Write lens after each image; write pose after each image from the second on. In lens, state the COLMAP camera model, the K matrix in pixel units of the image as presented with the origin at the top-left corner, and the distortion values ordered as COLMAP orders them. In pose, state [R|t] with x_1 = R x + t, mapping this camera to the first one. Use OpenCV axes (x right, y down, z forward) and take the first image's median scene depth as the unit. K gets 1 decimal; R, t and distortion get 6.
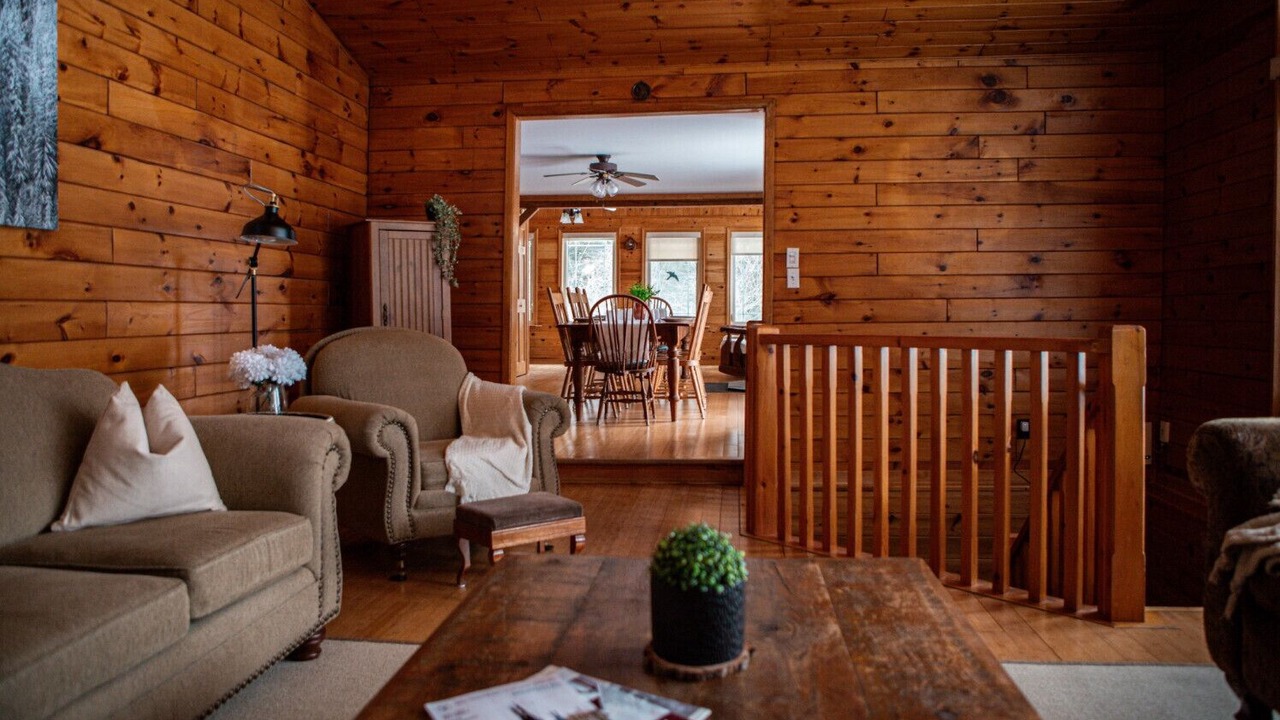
lens RADIAL K [[937.6, 0, 713.5], [0, 937.6, 312.0], [0, 0, 1]] dist [-0.104290, 0.065796]
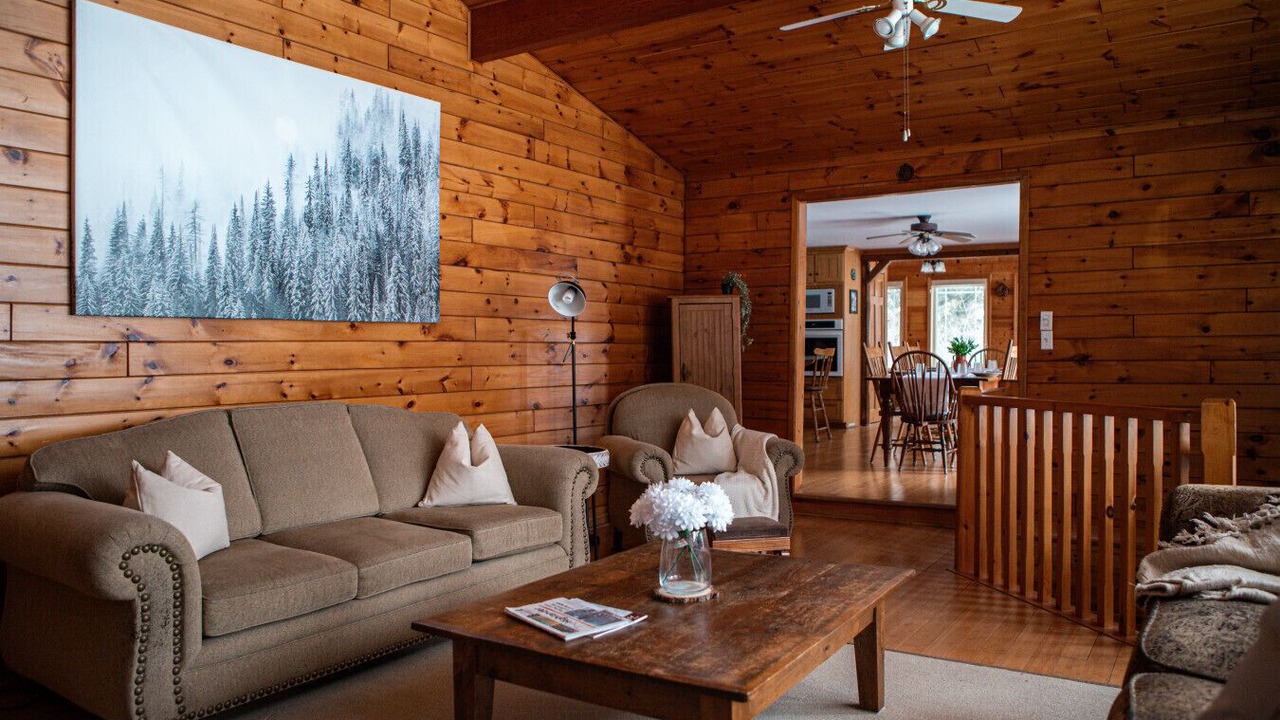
lens RADIAL K [[934.1, 0, 642.9], [0, 934.1, 359.2], [0, 0, 1]] dist [-0.080375, 0.011450]
pose [[0.886313, 0.004634, -0.463064, 0.184703], [-0.003687, 0.999989, 0.002950, -0.018123], [0.463072, -0.000907, 0.886320, -0.148389]]
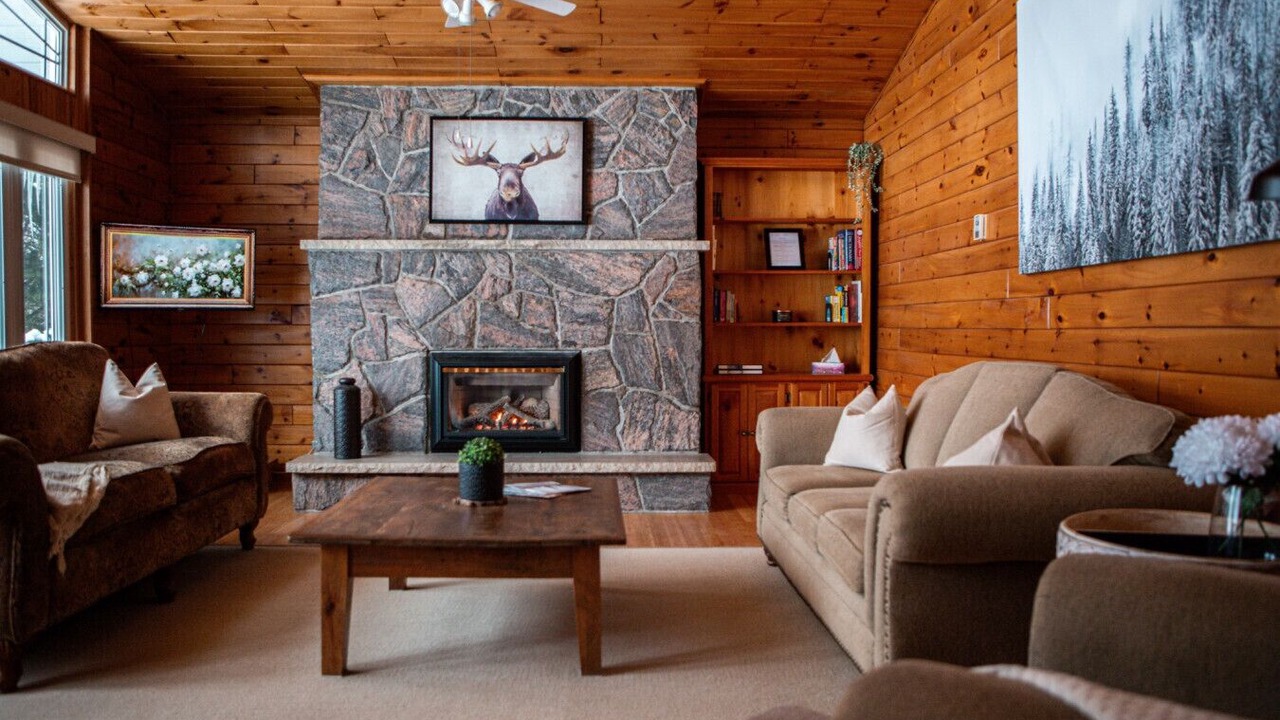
lens RADIAL K [[937.6, 0, 641.2], [0, 937.6, 357.2], [0, 0, 1]] dist [-0.104290, 0.065796]
pose [[-0.988679, 0.002975, -0.150017, -0.043912], [-0.003485, 0.999079, 0.042776, -0.009800], [0.150006, 0.042815, -0.987758, 0.920302]]
